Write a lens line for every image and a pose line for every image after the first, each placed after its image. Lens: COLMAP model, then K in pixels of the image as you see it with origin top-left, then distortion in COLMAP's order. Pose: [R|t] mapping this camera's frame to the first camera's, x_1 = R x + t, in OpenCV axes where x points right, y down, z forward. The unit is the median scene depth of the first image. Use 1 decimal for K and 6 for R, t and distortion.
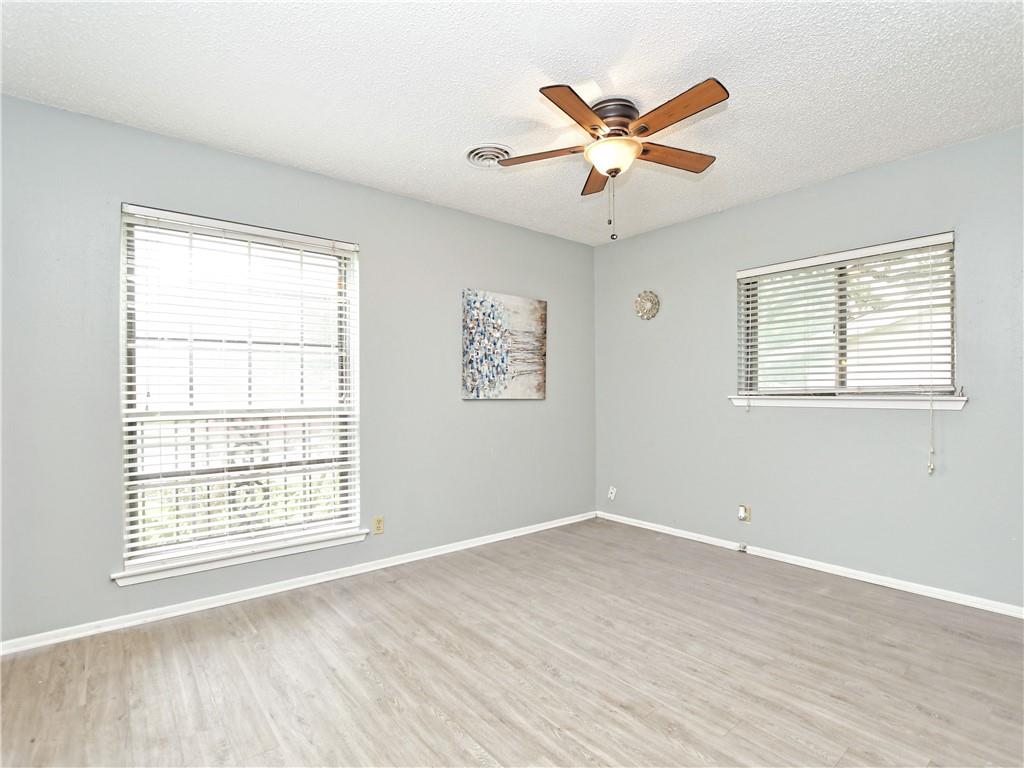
lens RADIAL K [[504.3, 0, 507.2], [0, 504.3, 385.1], [0, 0, 1]] dist [-0.030926, 0.002452]
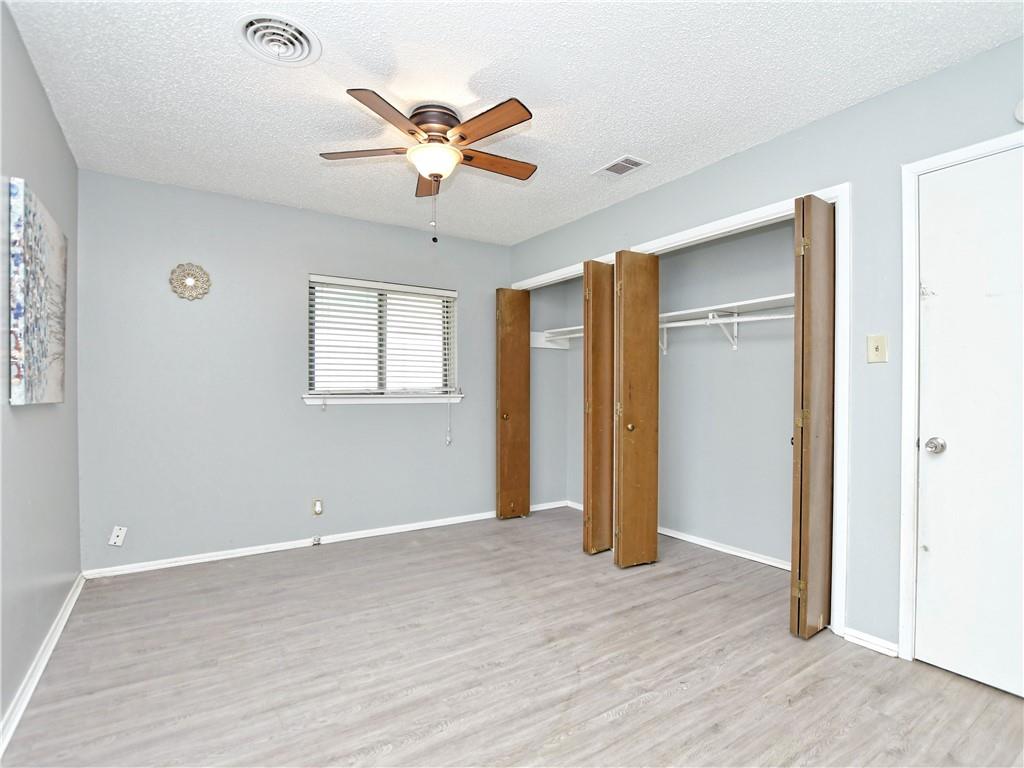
lens RADIAL K [[504.3, 0, 509.7], [0, 504.3, 390.1], [0, 0, 1]] dist [-0.030926, 0.002452]
pose [[0.097428, 0.005671, 0.995226, -0.602986], [-0.015895, 0.999865, -0.004141, 0.010231], [-0.995116, -0.015416, 0.097505, 0.570408]]
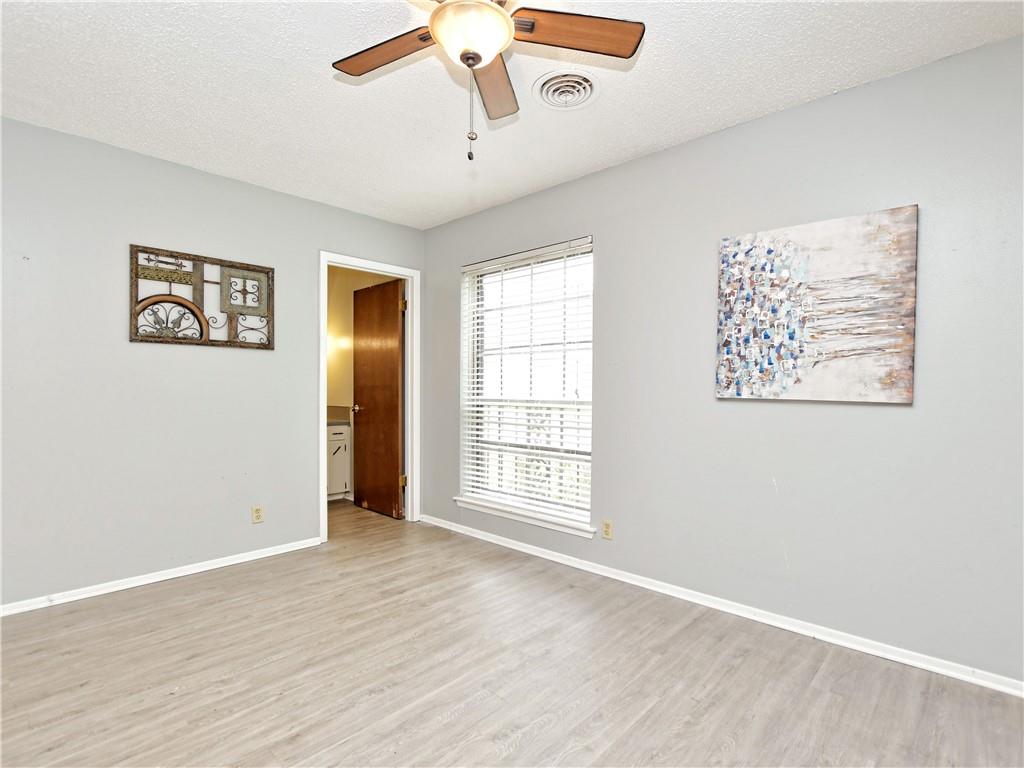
lens RADIAL K [[504.3, 0, 511.6], [0, 504.3, 387.4], [0, 0, 1]] dist [-0.030926, 0.002452]
pose [[0.136312, 0.004805, -0.990654, 0.674981], [0.008633, 0.999945, 0.006038, 0.007771], [0.990628, -0.009375, 0.136263, 0.733656]]
